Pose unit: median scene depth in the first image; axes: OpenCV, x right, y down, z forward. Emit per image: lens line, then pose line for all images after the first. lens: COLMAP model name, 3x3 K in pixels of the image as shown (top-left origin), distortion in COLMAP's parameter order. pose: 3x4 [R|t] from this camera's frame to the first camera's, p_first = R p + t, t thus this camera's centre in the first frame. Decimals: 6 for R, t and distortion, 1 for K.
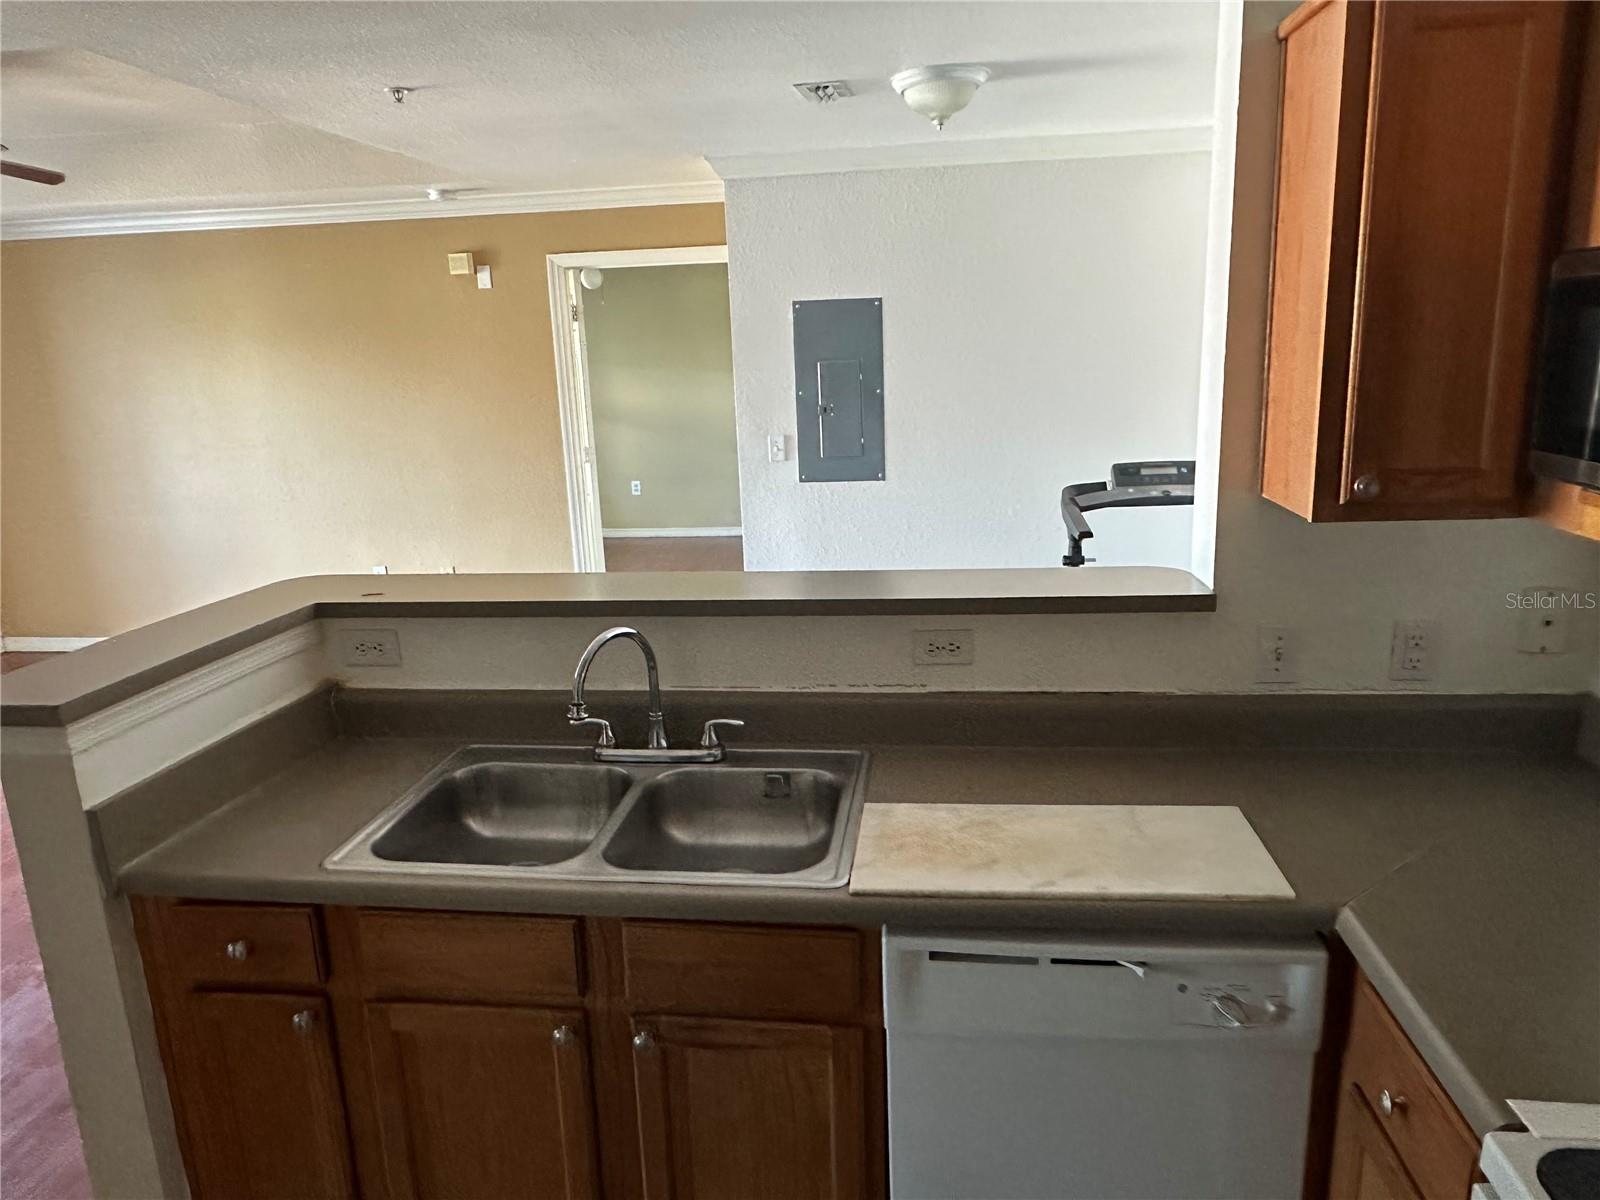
lens RADIAL K [[1081.0, 0, 796.7], [0, 1081.0, 601.8], [0, 0, 1]] dist [0.004662, -0.012072]
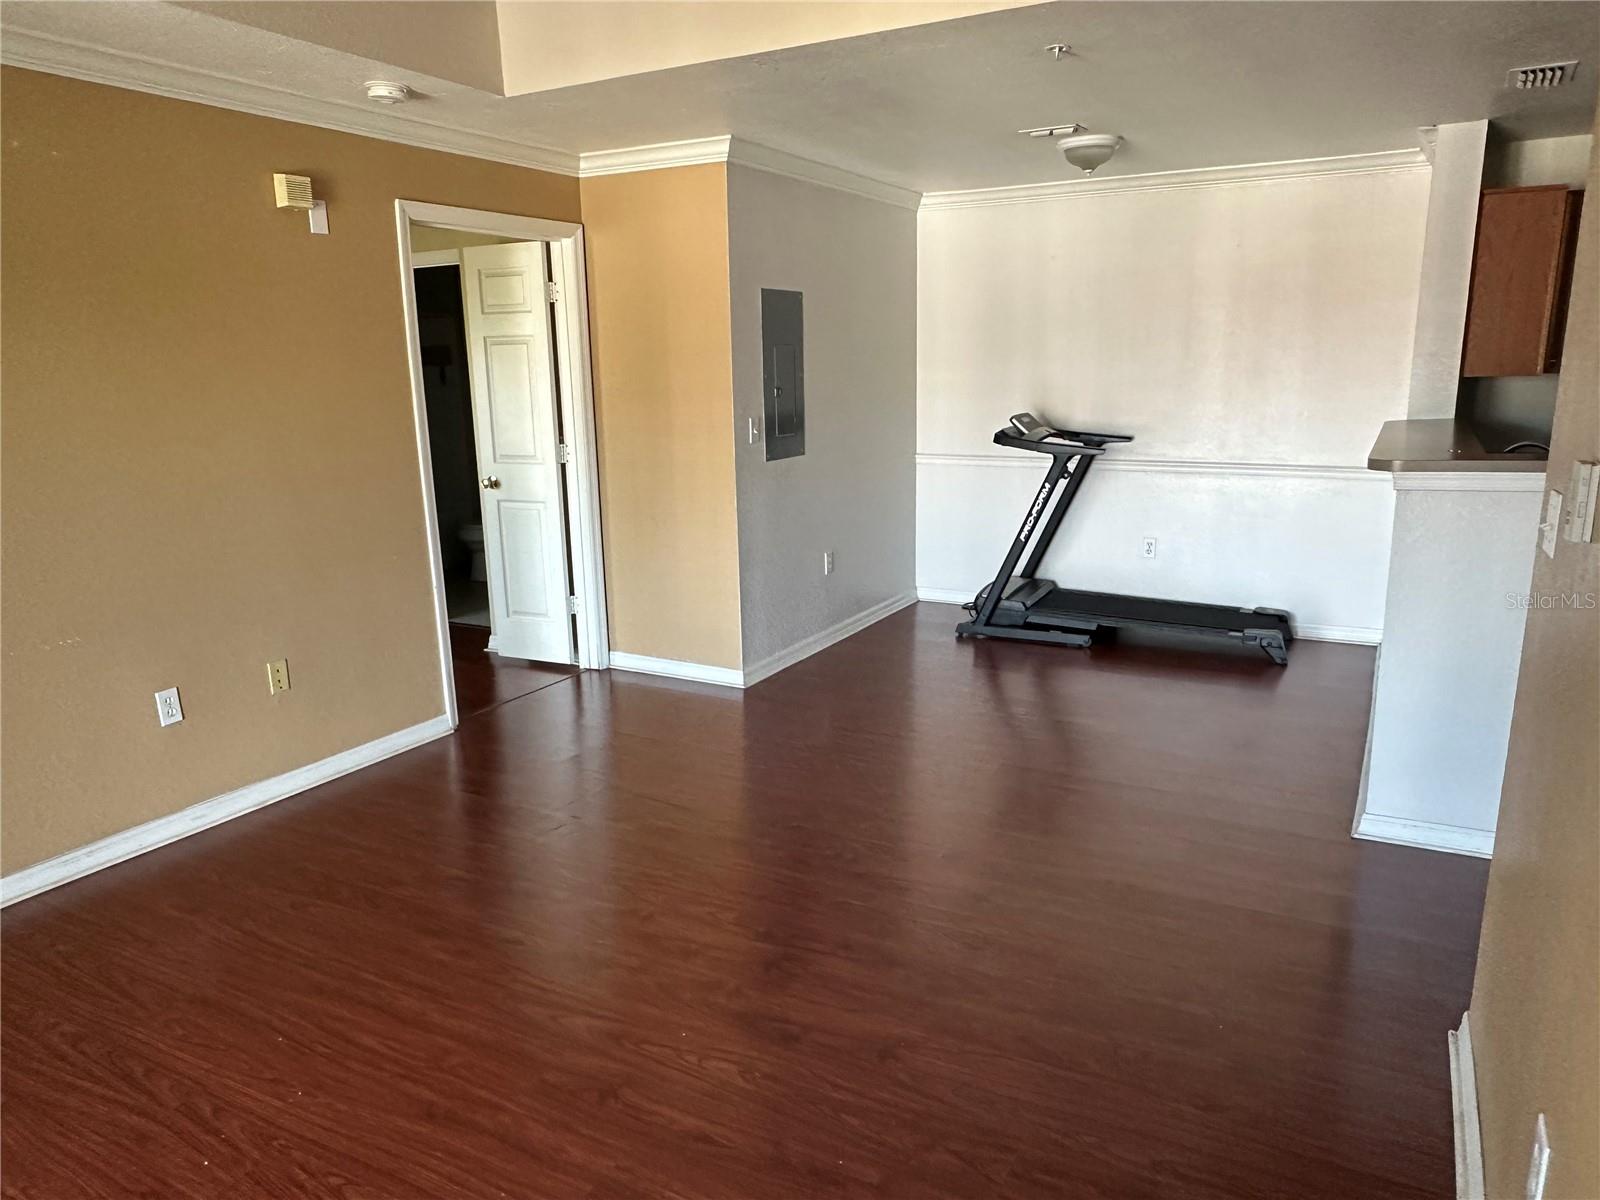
lens RADIAL K [[1081.0, 0, 800.4], [0, 1081.0, 600.2], [0, 0, 1]] dist [0.004662, -0.012072]
pose [[0.399096, -0.171093, 0.900805, -0.949839], [0.222571, 0.971130, 0.085842, -0.062906], [-0.889486, 0.166234, 0.425654, 0.549803]]
